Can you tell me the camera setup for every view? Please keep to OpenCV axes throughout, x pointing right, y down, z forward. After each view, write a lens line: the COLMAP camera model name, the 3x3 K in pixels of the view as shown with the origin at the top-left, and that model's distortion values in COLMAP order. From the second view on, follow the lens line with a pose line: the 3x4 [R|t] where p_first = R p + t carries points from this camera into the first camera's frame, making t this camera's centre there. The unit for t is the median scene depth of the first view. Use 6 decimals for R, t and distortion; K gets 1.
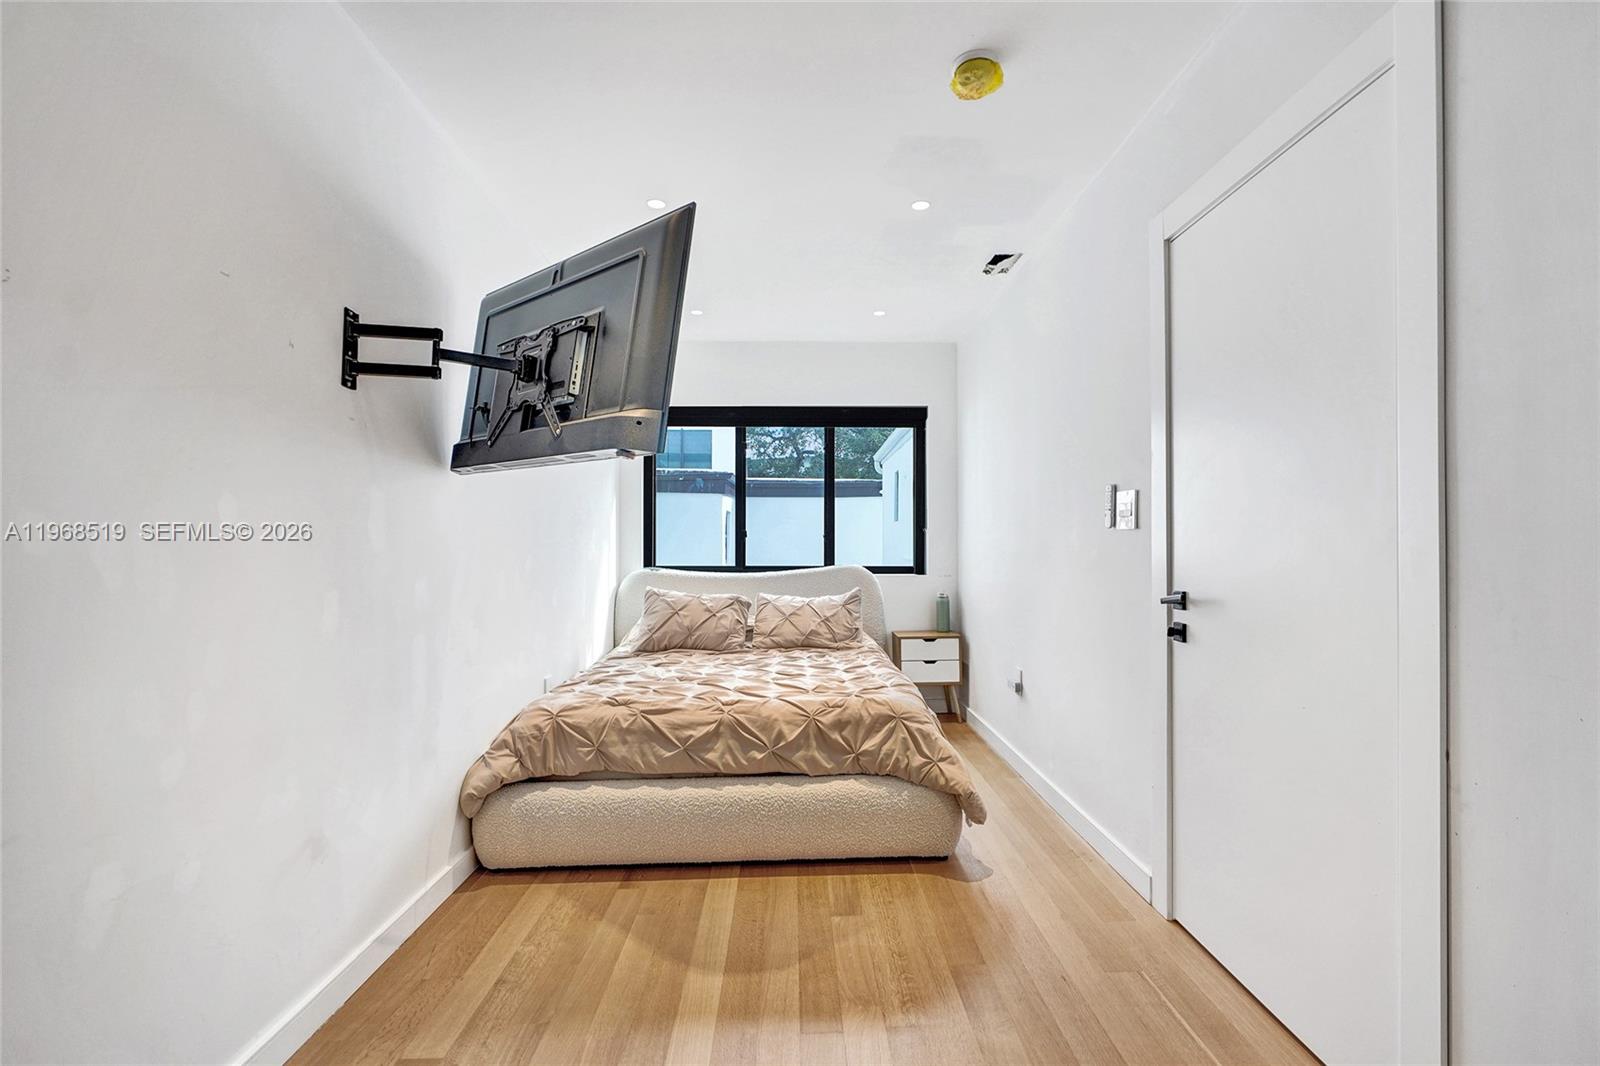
lens RADIAL K [[731.6, 0, 809.2], [0, 731.6, 537.9], [0, 0, 1]] dist [-0.011098, 0.000640]
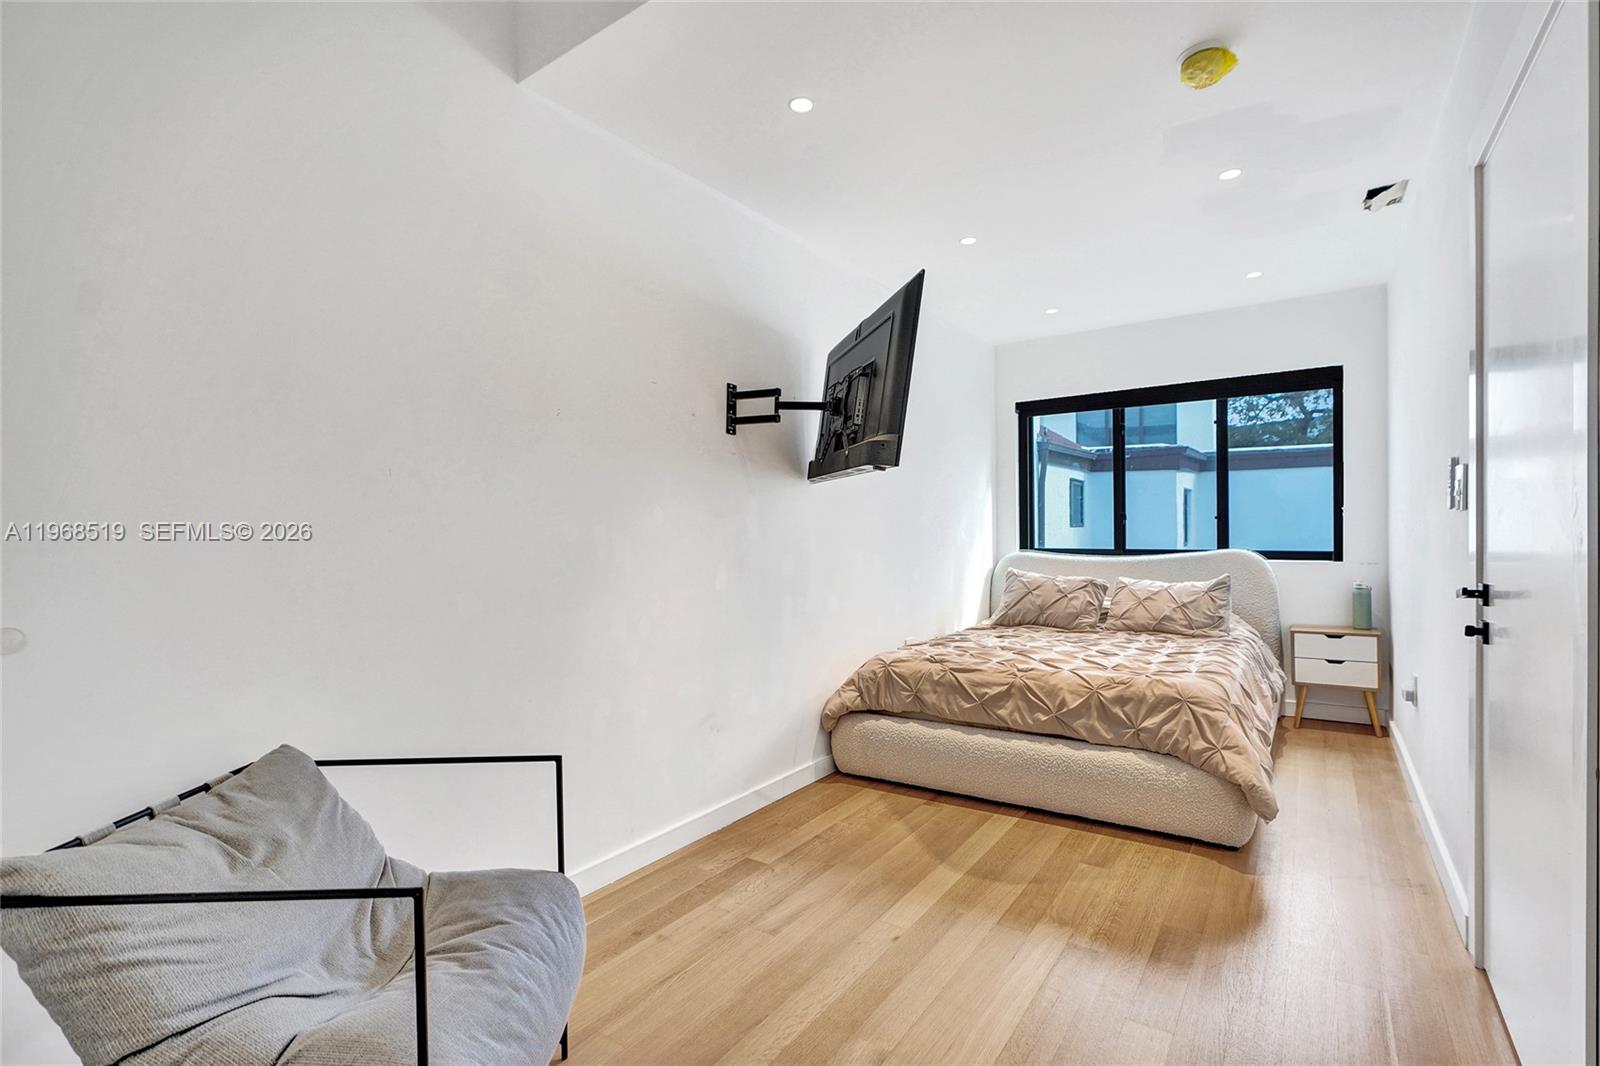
lens RADIAL K [[731.6, 0, 796.4], [0, 731.6, 533.7], [0, 0, 1]] dist [-0.011098, 0.000640]
pose [[0.799465, -0.006327, -0.600679, 0.311358], [0.017441, 0.999767, 0.012682, -0.007970], [0.600459, -0.020615, 0.799390, -0.128847]]
